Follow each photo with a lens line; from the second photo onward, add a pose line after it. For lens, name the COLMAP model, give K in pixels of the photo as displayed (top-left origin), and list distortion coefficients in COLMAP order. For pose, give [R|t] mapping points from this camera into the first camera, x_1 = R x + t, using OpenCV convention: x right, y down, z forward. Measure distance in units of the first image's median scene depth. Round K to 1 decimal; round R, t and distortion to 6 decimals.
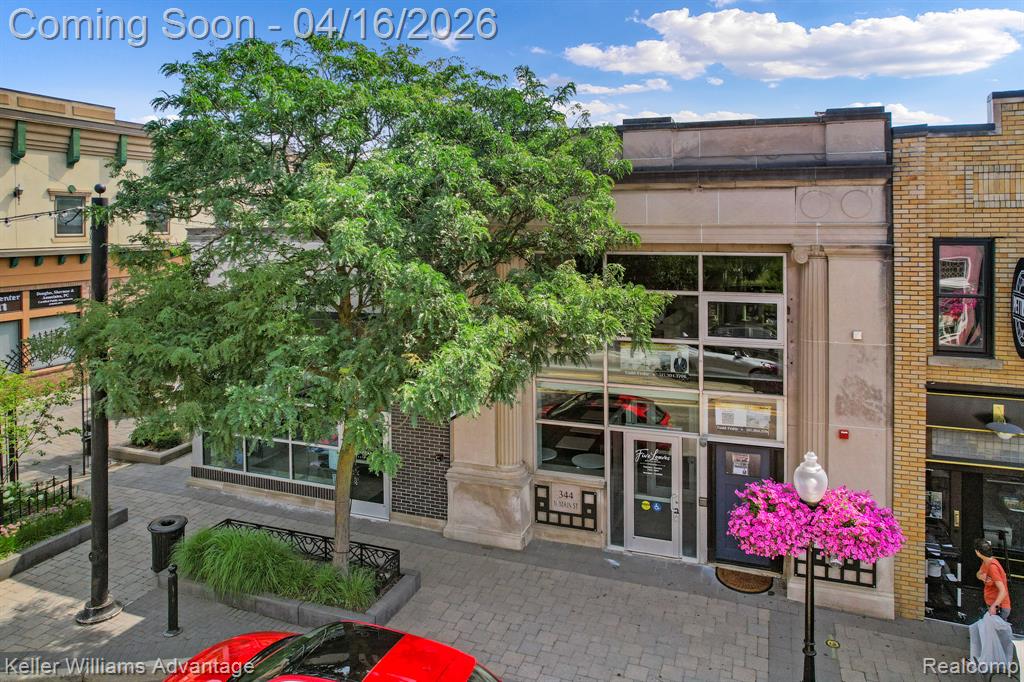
lens RADIAL K [[682.1, 0, 521.3], [0, 682.1, 229.6], [0, 0, 1]] dist [-0.049680, 0.020031]
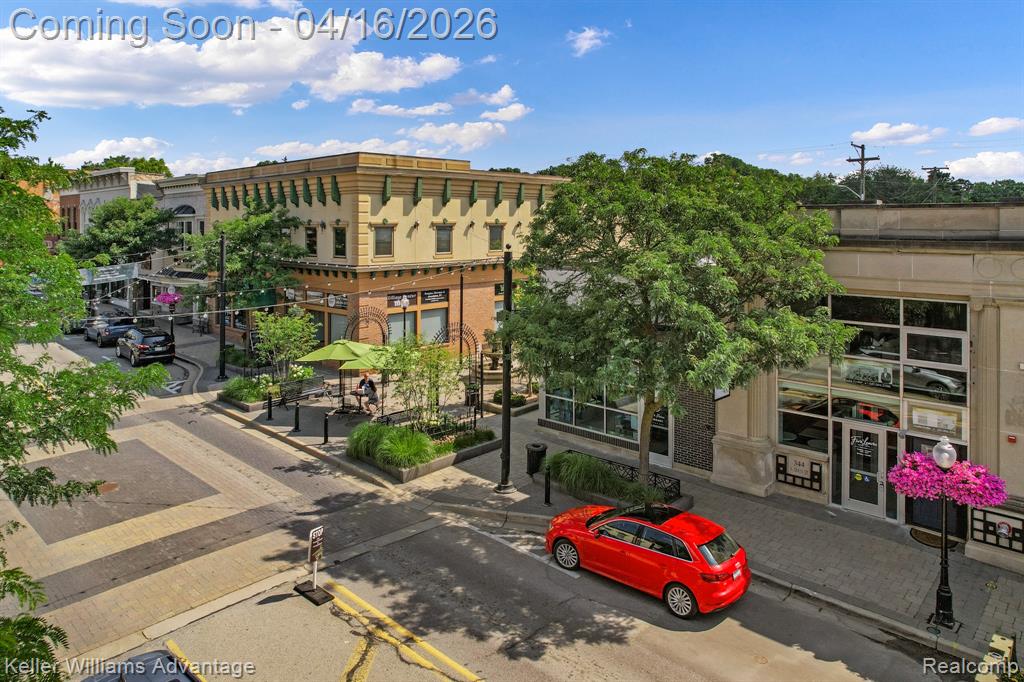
lens RADIAL K [[682.1, 0, 515.6], [0, 682.1, 211.5], [0, 0, 1]] dist [-0.049680, 0.020031]
pose [[0.920315, 0.001452, -0.391175, 0.079017], [-0.010825, 0.999705, -0.021757, -0.107255], [0.391028, 0.024257, 0.920059, -0.596831]]
